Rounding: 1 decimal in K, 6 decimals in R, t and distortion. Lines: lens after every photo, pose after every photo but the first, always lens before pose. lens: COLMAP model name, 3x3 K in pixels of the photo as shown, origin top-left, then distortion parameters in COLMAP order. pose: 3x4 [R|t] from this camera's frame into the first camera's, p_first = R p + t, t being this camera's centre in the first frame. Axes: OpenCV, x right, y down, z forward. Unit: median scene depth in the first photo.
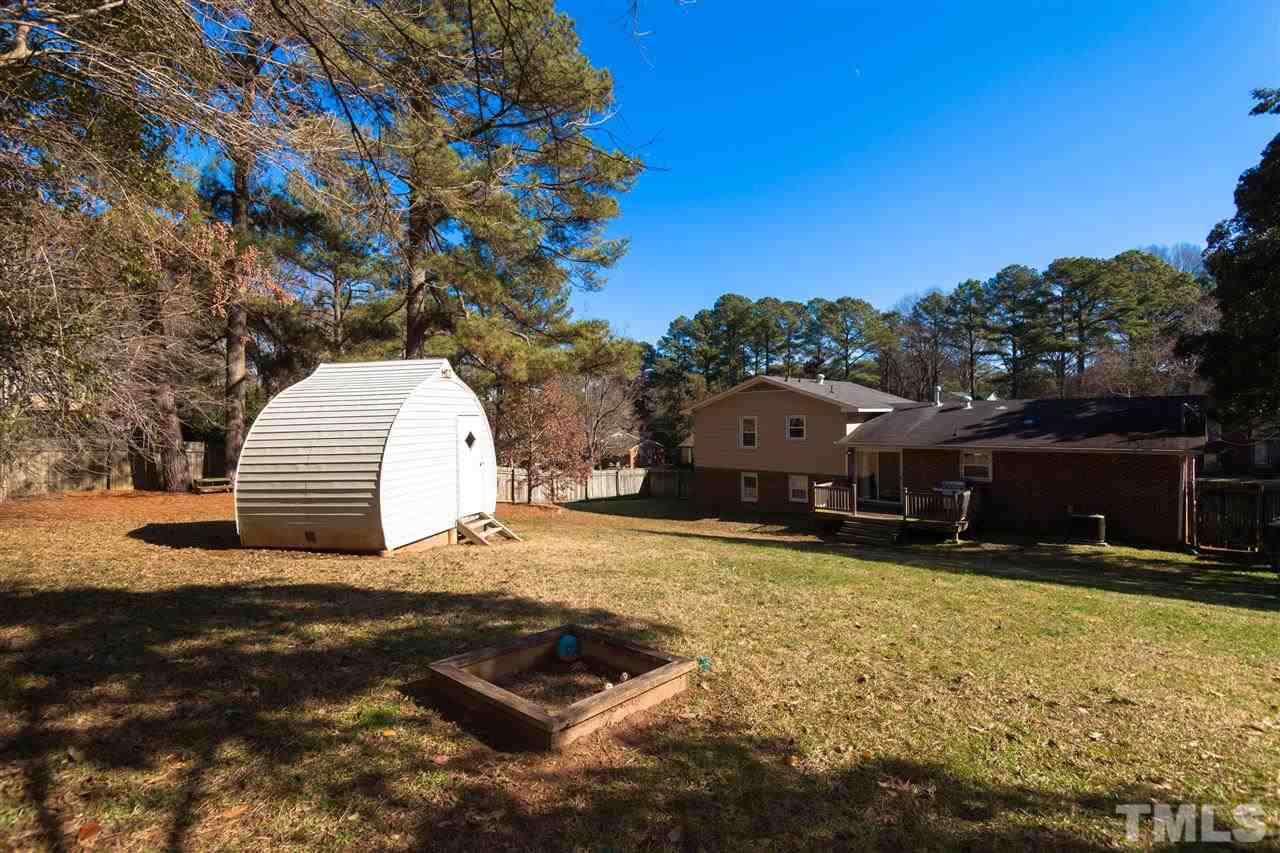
lens RADIAL K [[616.5, 0, 645.1], [0, 616.5, 433.7], [0, 0, 1]] dist [0.001618, 0.000215]
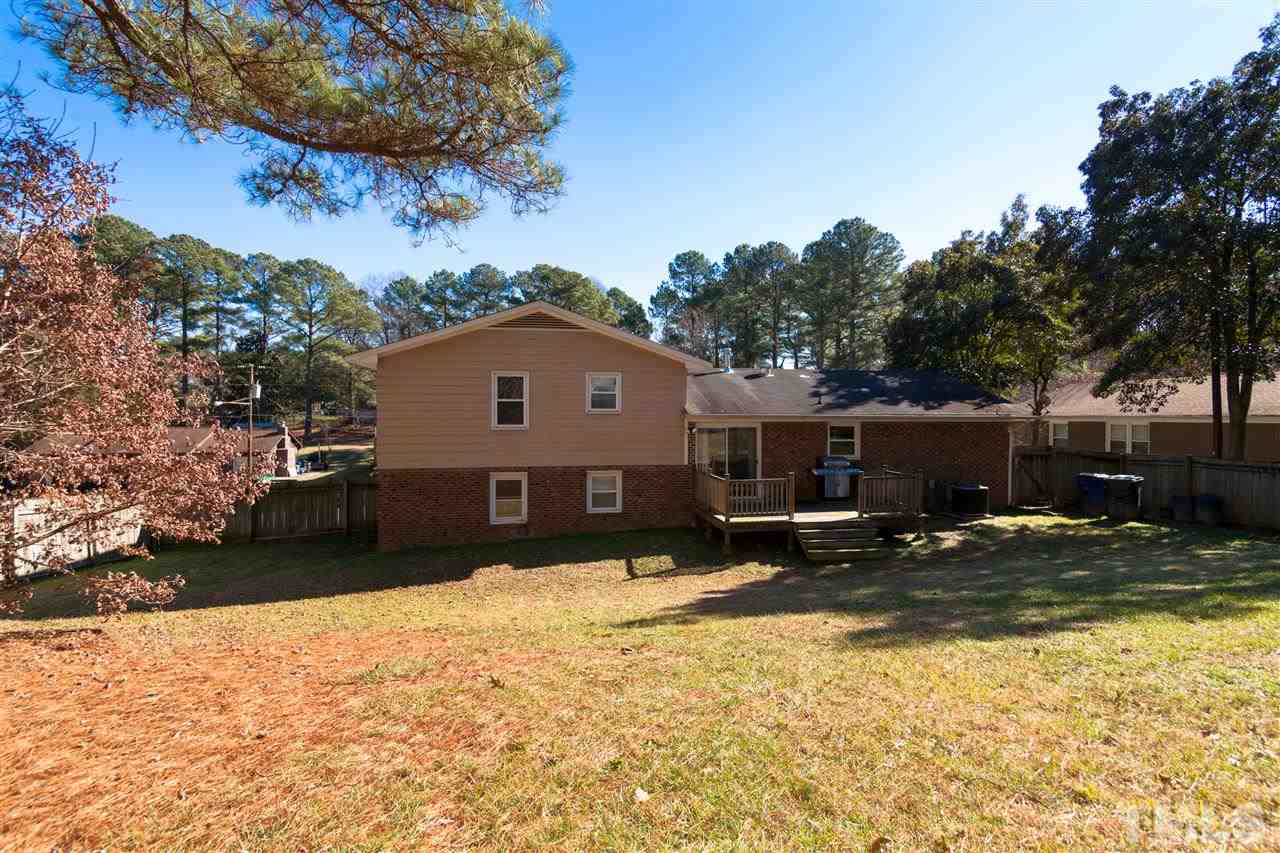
lens RADIAL K [[616.5, 0, 645.1], [0, 616.5, 433.7], [0, 0, 1]] dist [0.001618, 0.000215]
pose [[0.579627, -0.004656, 0.814868, -0.086234], [0.011765, 0.999927, -0.002655, 0.012374], [-0.814797, 0.011126, 0.579640, 0.229048]]
